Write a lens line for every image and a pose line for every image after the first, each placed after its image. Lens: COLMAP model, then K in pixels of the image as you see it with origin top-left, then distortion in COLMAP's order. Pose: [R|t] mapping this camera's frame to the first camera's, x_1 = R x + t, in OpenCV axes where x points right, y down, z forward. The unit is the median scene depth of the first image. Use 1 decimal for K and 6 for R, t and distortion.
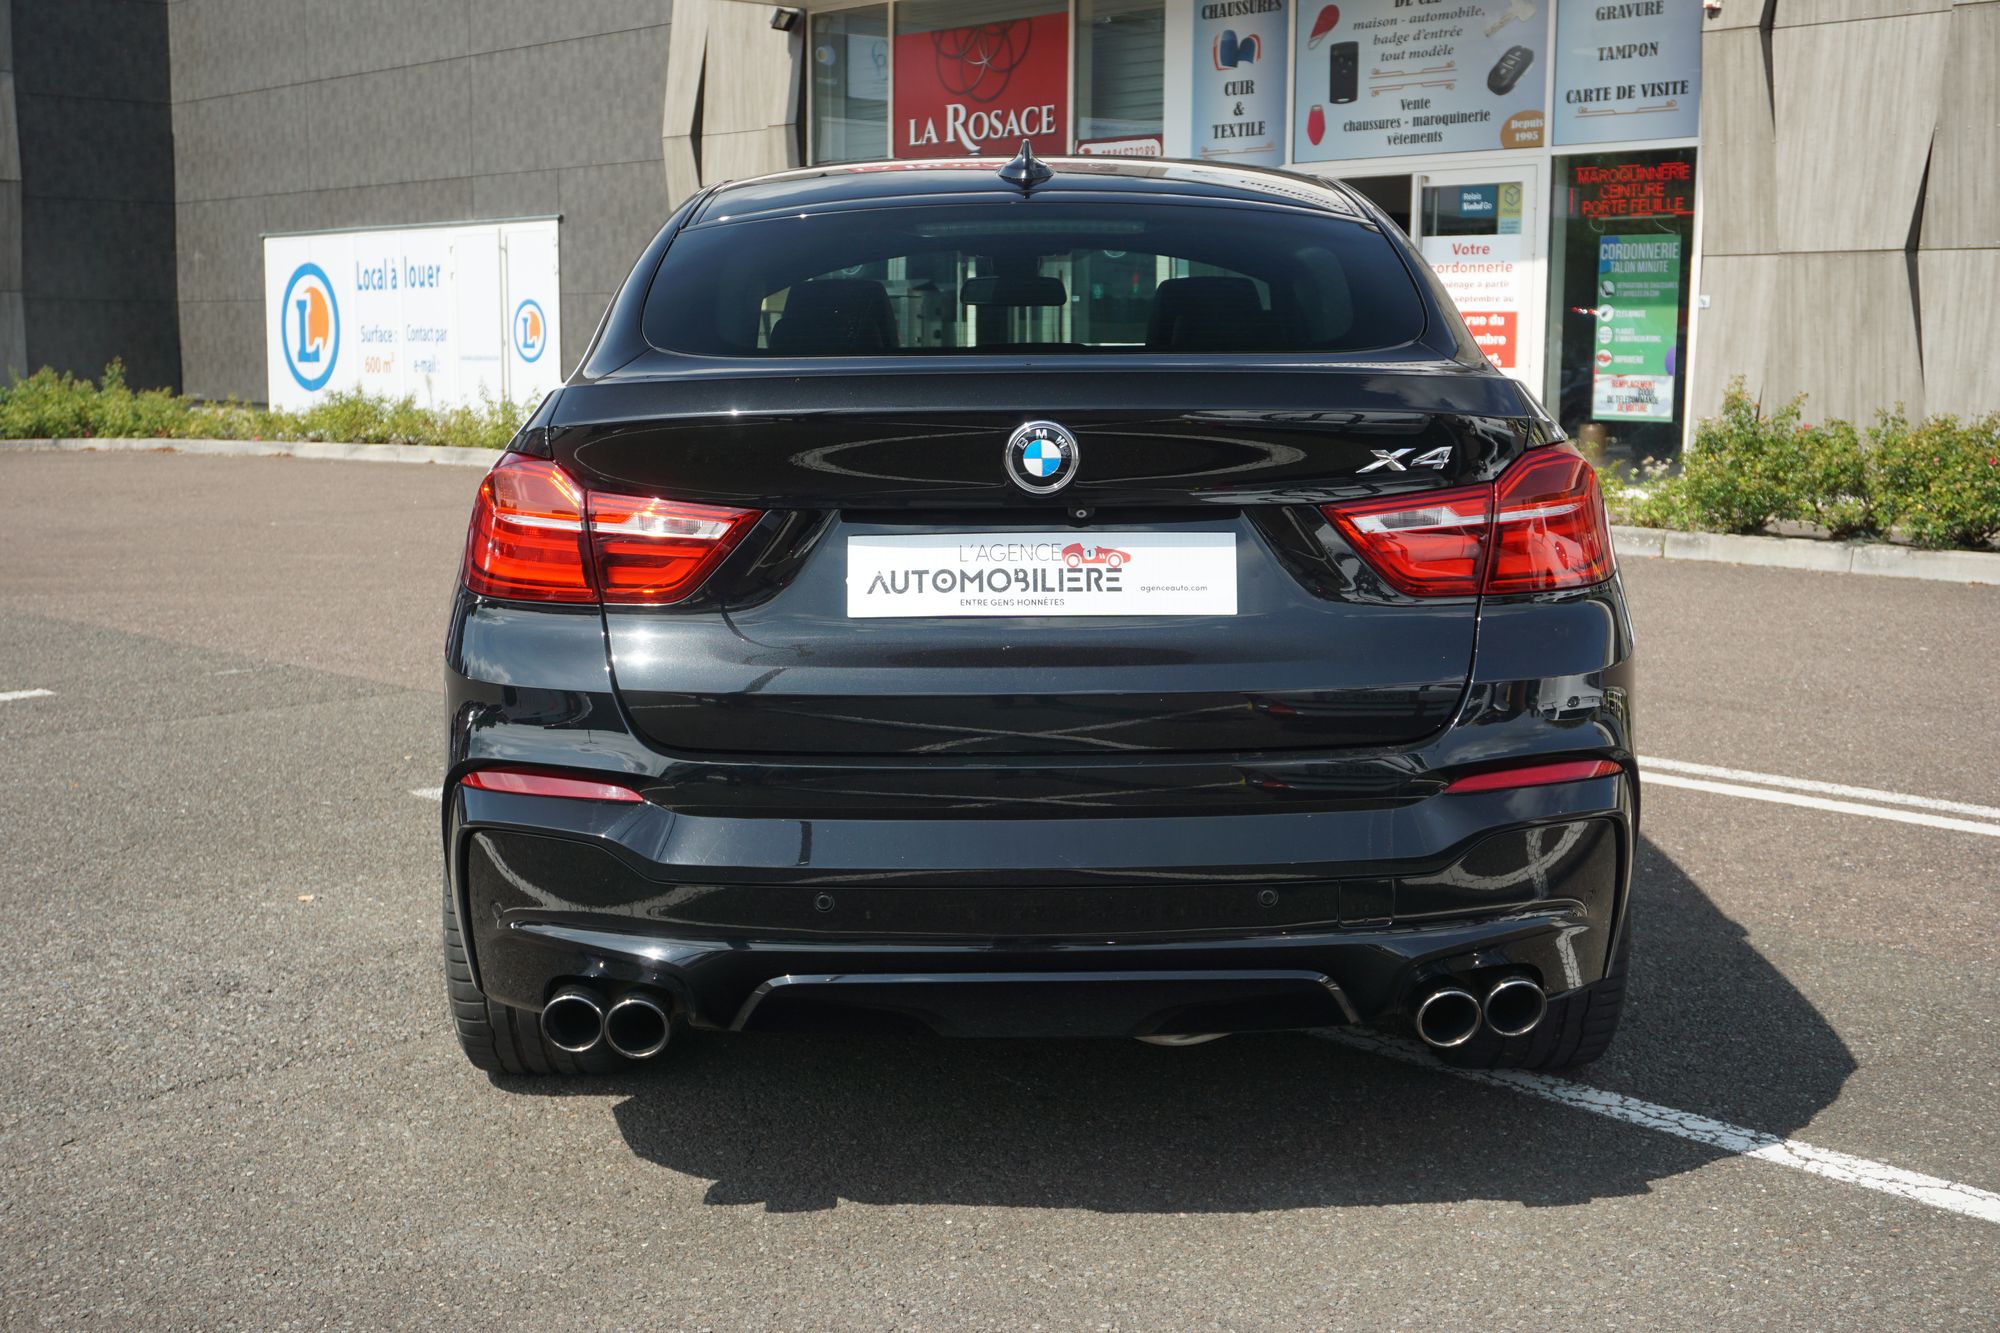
lens RADIAL K [[2415.7, 0, 970.6], [0, 2415.7, 668.1], [0, 0, 1]] dist [0.004295, 0.000000]
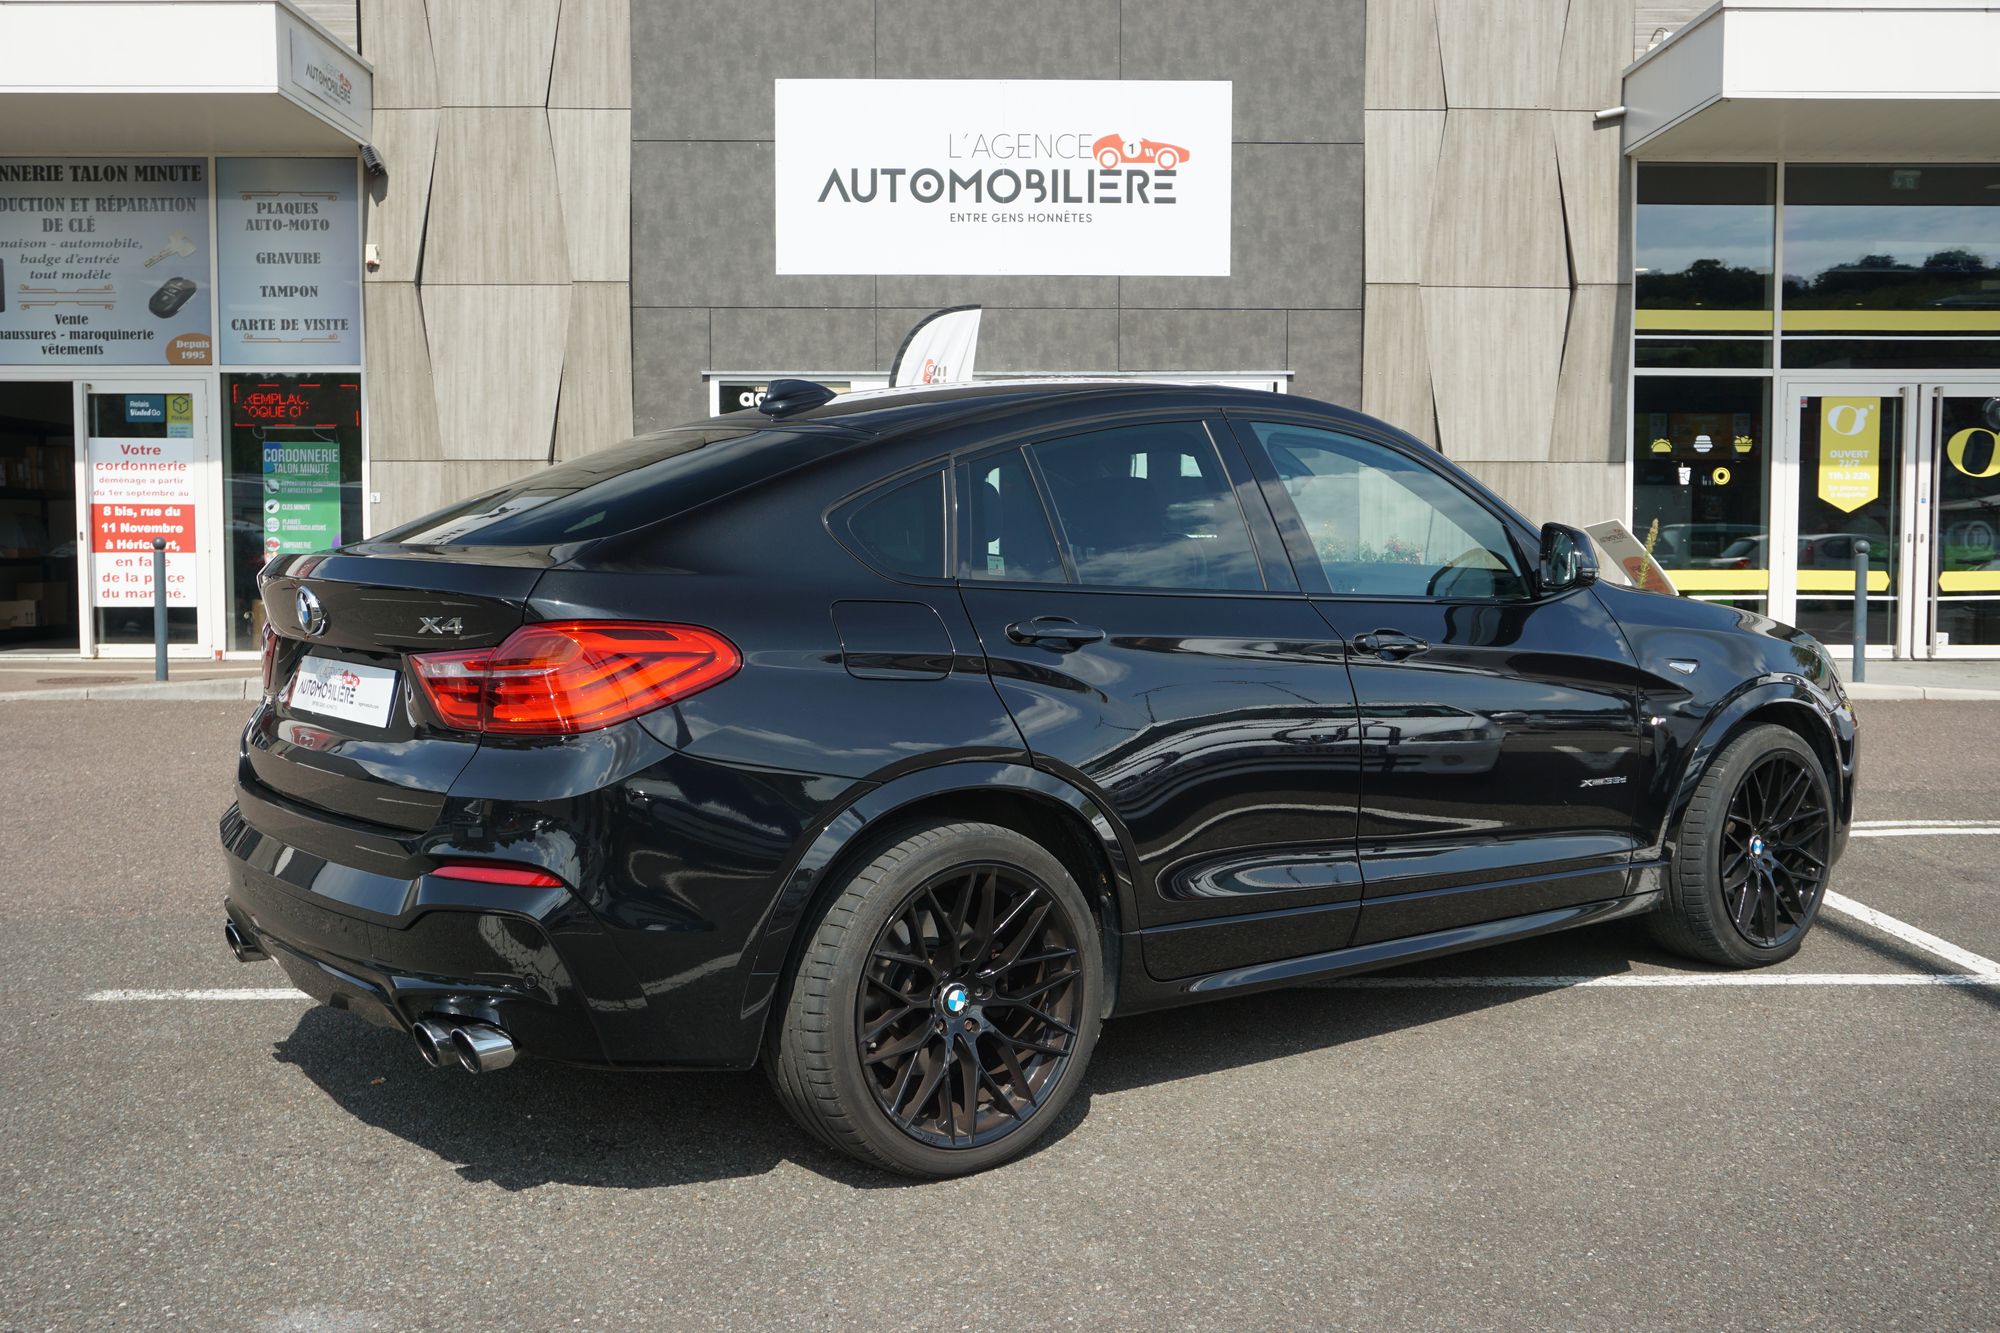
lens RADIAL K [[2102.8, 0, 1009.1], [0, 2102.8, 672.9], [0, 0, 1]] dist [0.001989, 0.000000]
pose [[0.665443, -0.056282, 0.744324, -0.257171], [0.103611, 0.994465, -0.017435, -0.008988], [-0.739223, 0.088722, 0.667591, 0.044869]]
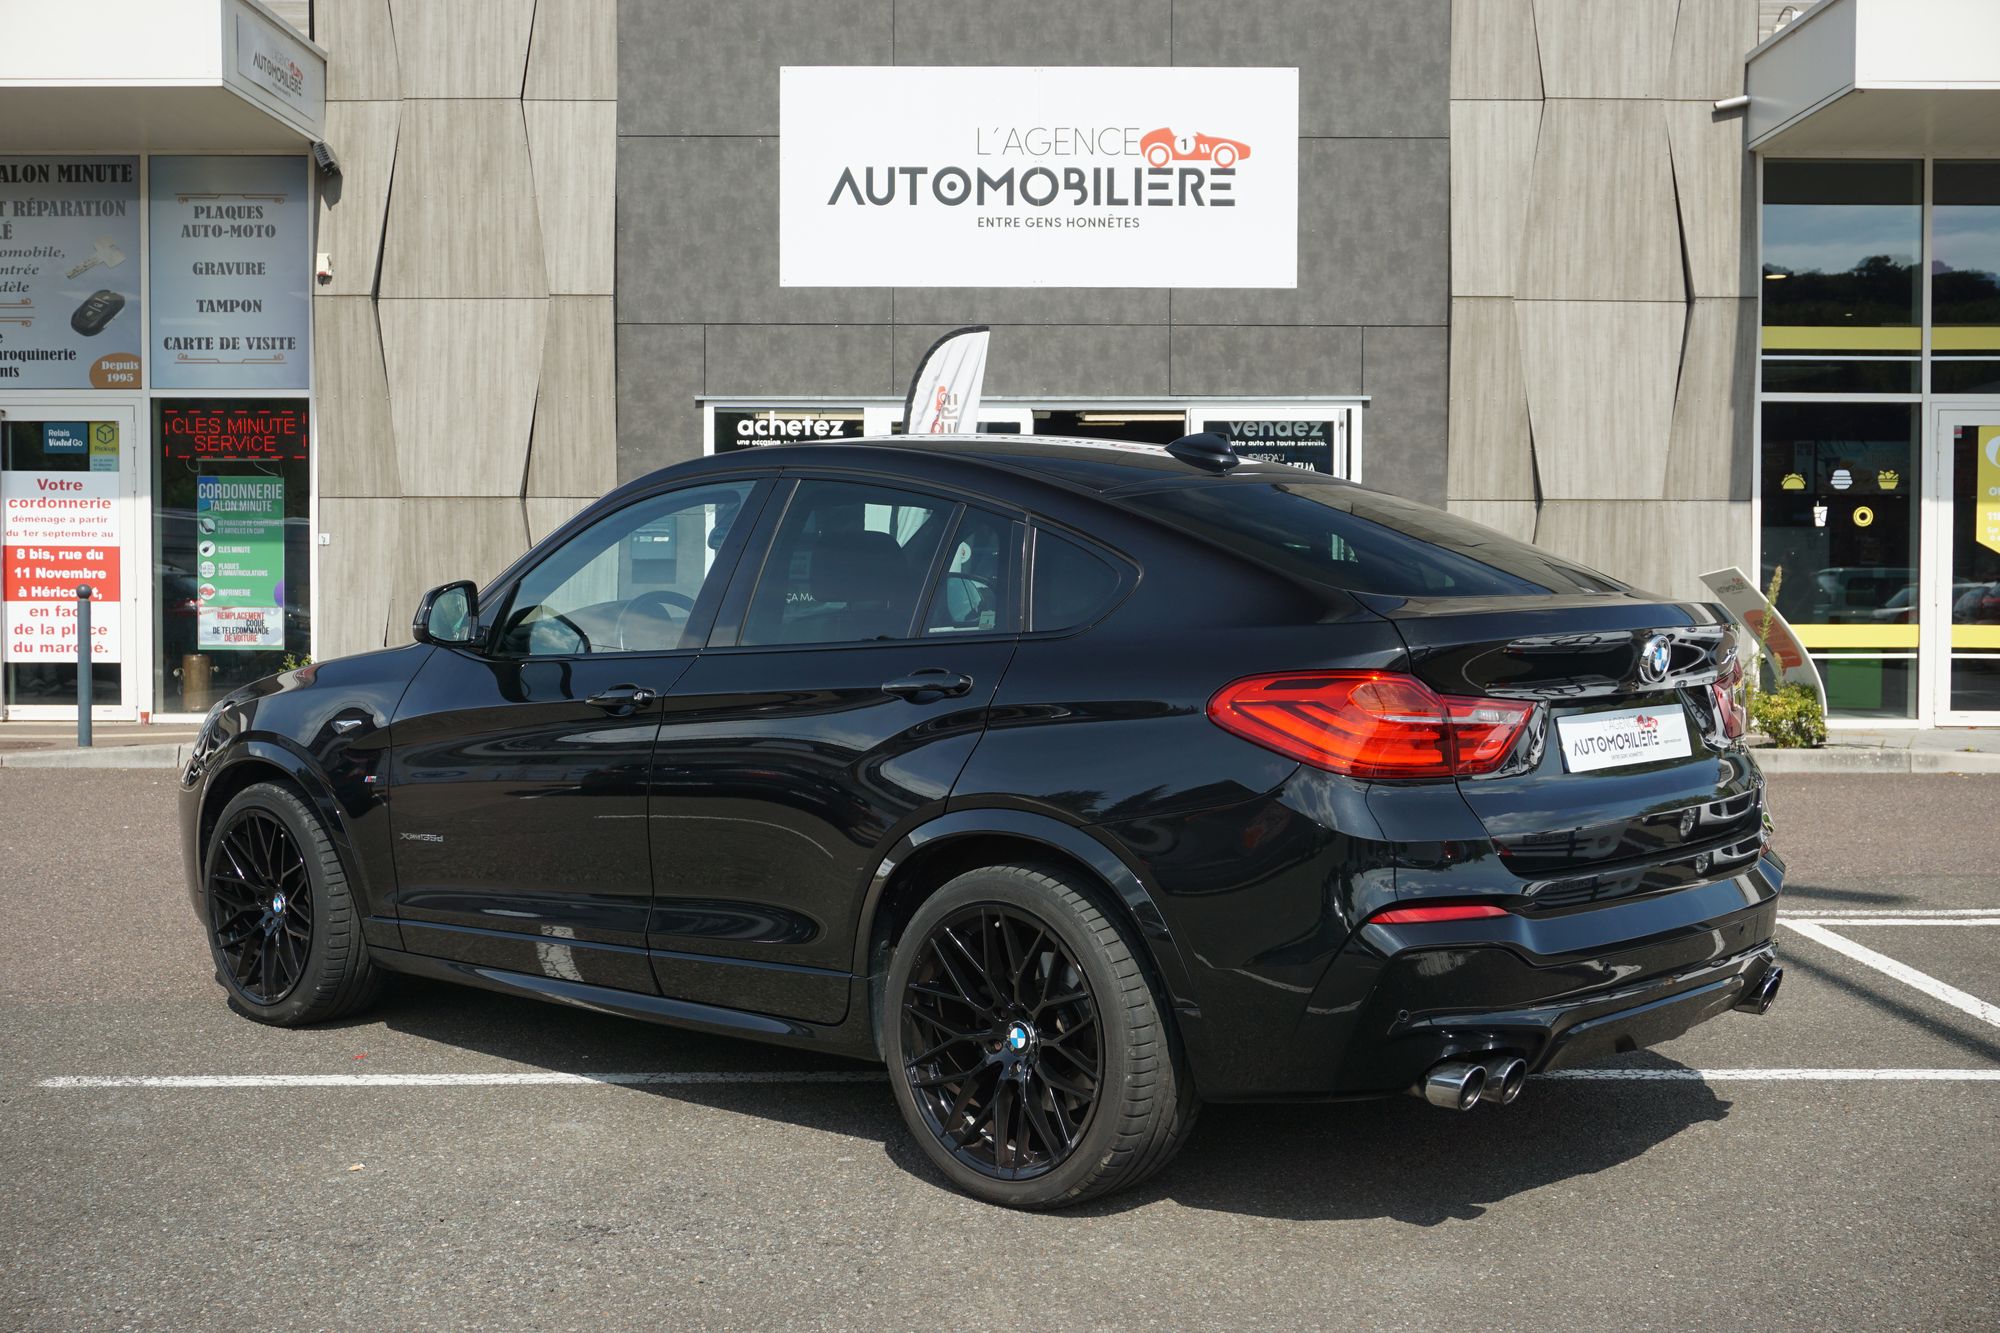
lens RADIAL K [[2415.7, 0, 1002.9], [0, 2415.7, 662.8], [0, 0, 1]] dist [0.004295, 0.000000]
pose [[0.678340, -0.030805, 0.734102, -0.259553], [0.100524, 0.993617, -0.051194, -0.008830], [-0.727839, 0.108522, 0.677106, 0.042265]]
